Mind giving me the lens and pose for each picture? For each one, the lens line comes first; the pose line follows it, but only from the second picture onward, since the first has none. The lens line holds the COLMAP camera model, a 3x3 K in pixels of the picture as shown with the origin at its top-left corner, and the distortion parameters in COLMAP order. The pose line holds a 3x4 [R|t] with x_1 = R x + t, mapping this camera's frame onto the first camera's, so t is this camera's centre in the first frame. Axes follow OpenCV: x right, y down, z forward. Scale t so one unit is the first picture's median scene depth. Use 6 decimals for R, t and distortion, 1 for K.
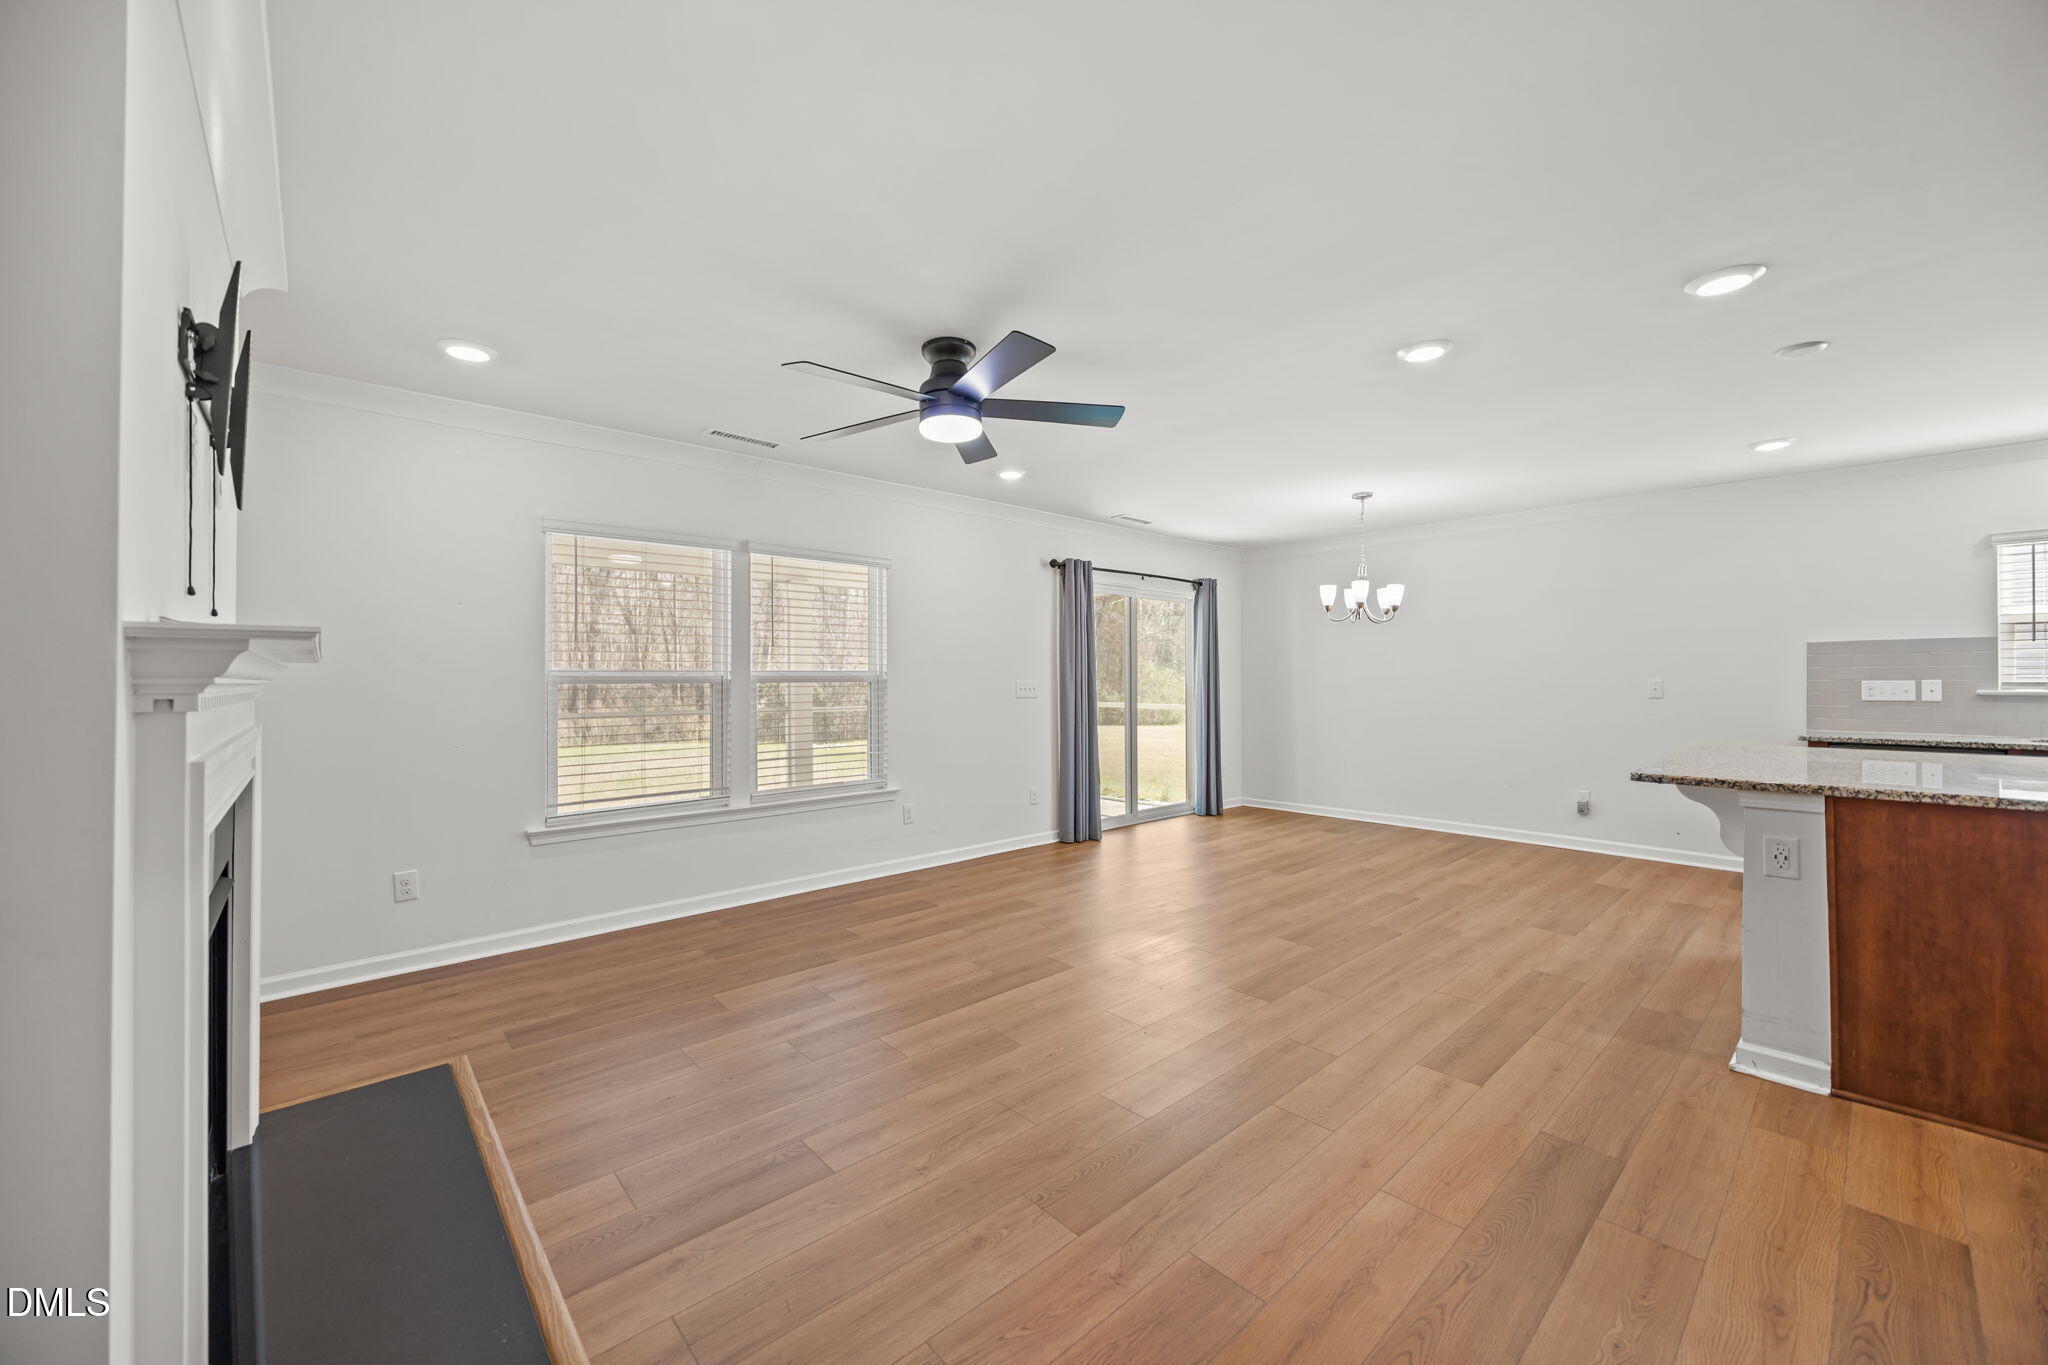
lens RADIAL K [[780.0, 0, 1024.6], [0, 780.0, 677.0], [0, 0, 1]] dist [-0.002547, -0.000511]
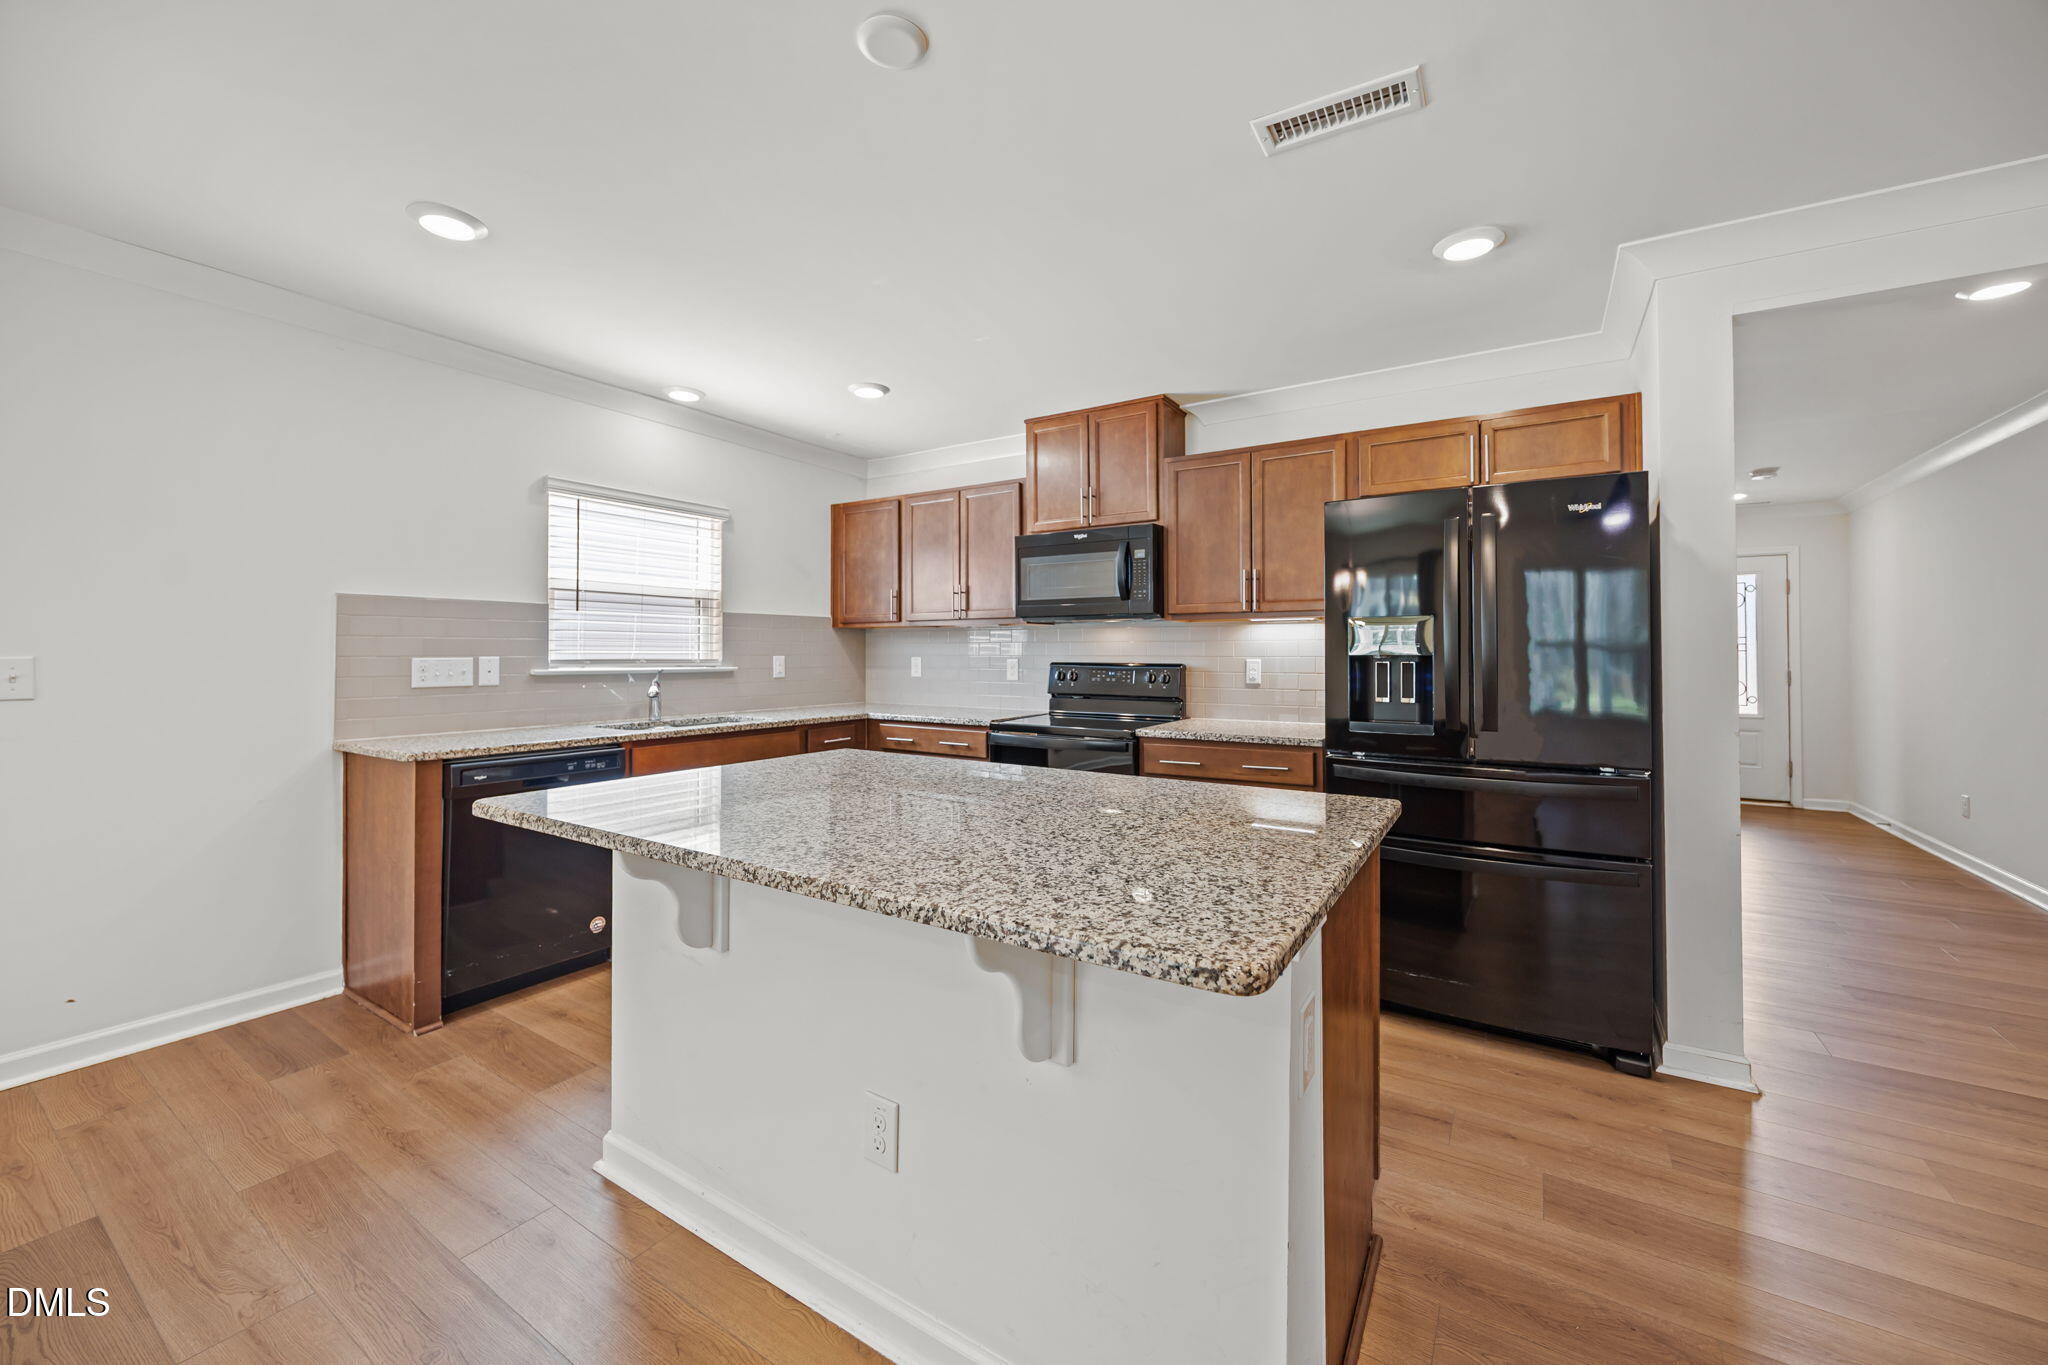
lens RADIAL K [[780.0, 0, 1030.8], [0, 780.0, 646.4], [0, 0, 1]] dist [-0.002547, -0.000511]
pose [[-0.262719, 0.011925, 0.964799, 0.382439], [-0.004187, 0.999900, -0.013500, 0.002224], [-0.964863, -0.007587, -0.262643, 0.847614]]
